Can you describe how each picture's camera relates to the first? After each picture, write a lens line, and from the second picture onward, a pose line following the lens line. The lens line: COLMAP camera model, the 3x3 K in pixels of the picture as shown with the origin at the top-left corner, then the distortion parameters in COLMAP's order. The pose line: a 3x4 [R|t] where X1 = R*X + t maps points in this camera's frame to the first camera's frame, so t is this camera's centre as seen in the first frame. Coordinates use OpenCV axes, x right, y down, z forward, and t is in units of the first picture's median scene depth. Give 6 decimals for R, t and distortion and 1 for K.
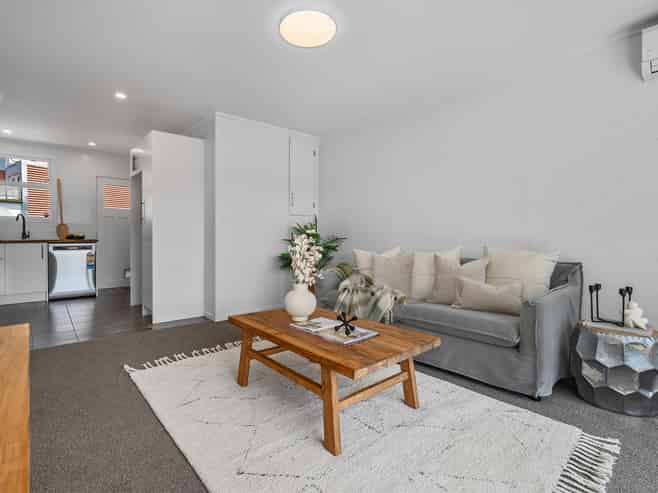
lens RADIAL K [[333.0, 0, 328.9], [0, 333.0, 237.0], [0, 0, 1]] dist [-0.000768, 0.000571]
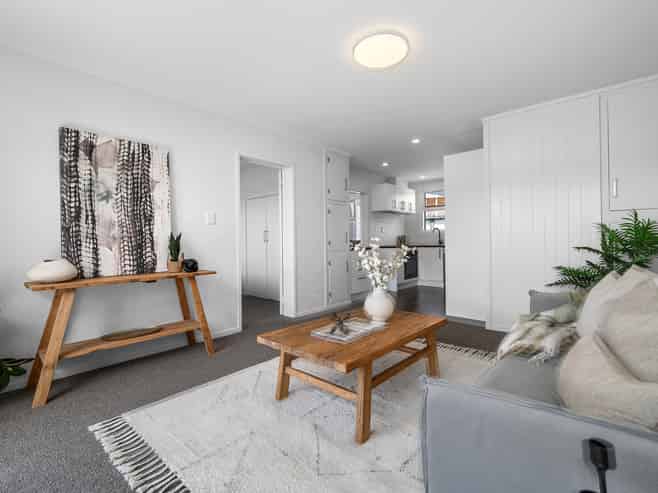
lens RADIAL K [[296.9, 0, 326.7], [0, 296.9, 241.5], [0, 0, 1]] dist [-0.002393, -0.000254]
pose [[0.123572, 0.001104, -0.992335, 0.527860], [0.004798, 0.999987, 0.001710, -0.007108], [0.992324, -0.004973, 0.123565, 0.443627]]
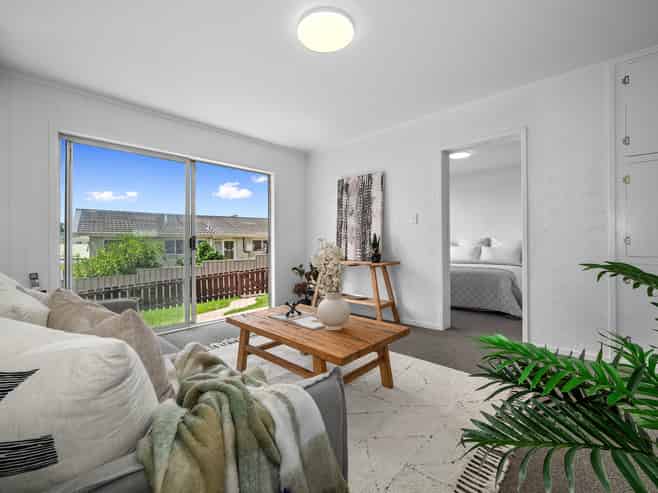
lens RADIAL K [[296.9, 0, 326.7], [0, 296.9, 241.5], [0, 0, 1]] dist [-0.002393, -0.000254]
pose [[-0.994277, 0.009584, -0.106406, 0.024861], [0.008876, 0.999935, 0.007129, -0.010709], [0.106467, 0.006144, -0.994297, 1.142829]]
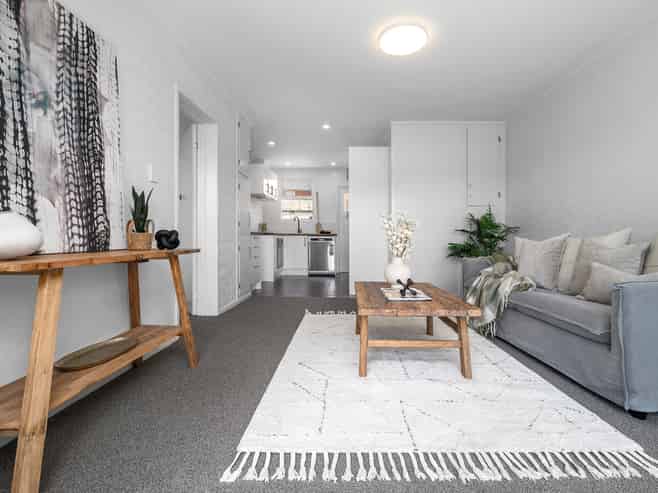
lens RADIAL K [[333.0, 0, 328.9], [0, 333.0, 237.0], [0, 0, 1]] dist [-0.000768, 0.000571]
pose [[0.737125, 0.004634, -0.675741, 0.321490], [-0.011272, 0.999922, -0.005439, 0.047321], [0.675663, 0.011626, 0.737119, -0.021363]]
